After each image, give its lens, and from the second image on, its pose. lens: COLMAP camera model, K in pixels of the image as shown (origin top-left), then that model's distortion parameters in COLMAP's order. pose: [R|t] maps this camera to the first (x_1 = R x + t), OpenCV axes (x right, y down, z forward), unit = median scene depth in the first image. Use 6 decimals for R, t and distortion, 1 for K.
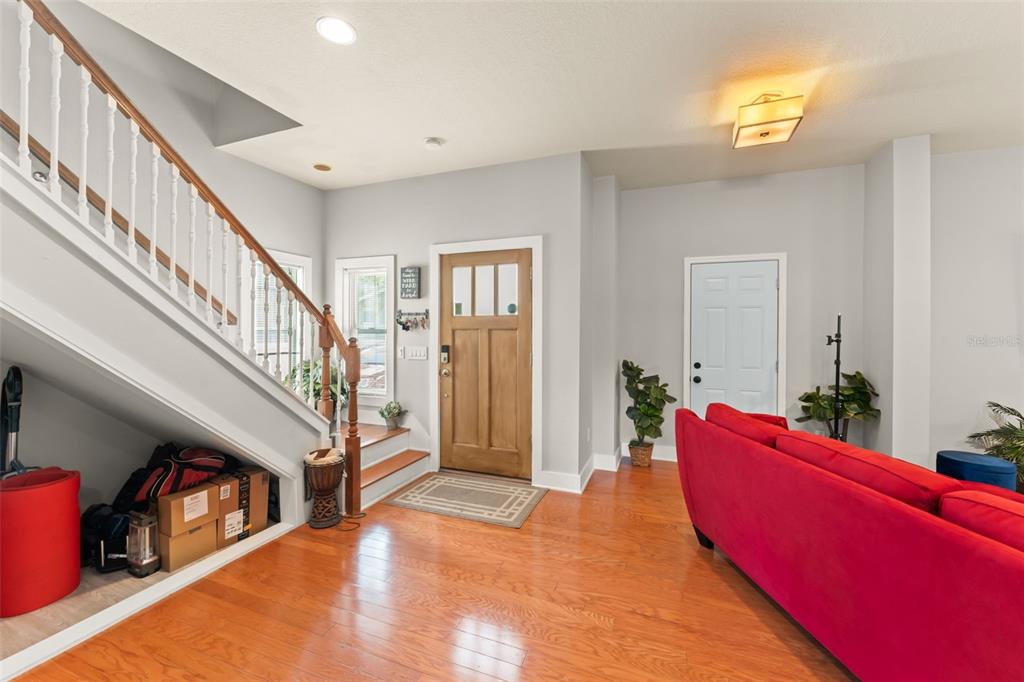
lens RADIAL K [[407.0, 0, 515.3], [0, 407.0, 333.3], [0, 0, 1]] dist [-0.002638, -0.000358]
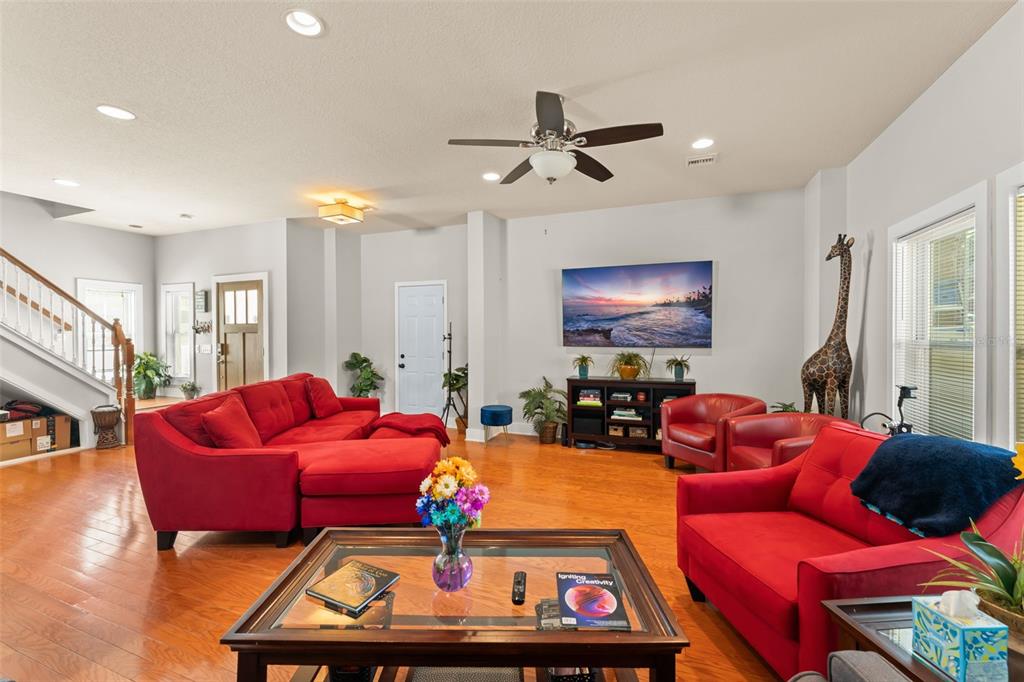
lens RADIAL K [[426.0, 0, 512.0], [0, 426.0, 341.0], [0, 0, 1]] dist [-0.001636, 0.000471]
pose [[0.999943, -0.008907, -0.005969, 1.086231], [0.008970, 0.999904, 0.010582, 0.015331], [0.005874, -0.010635, 0.999926, -0.671501]]
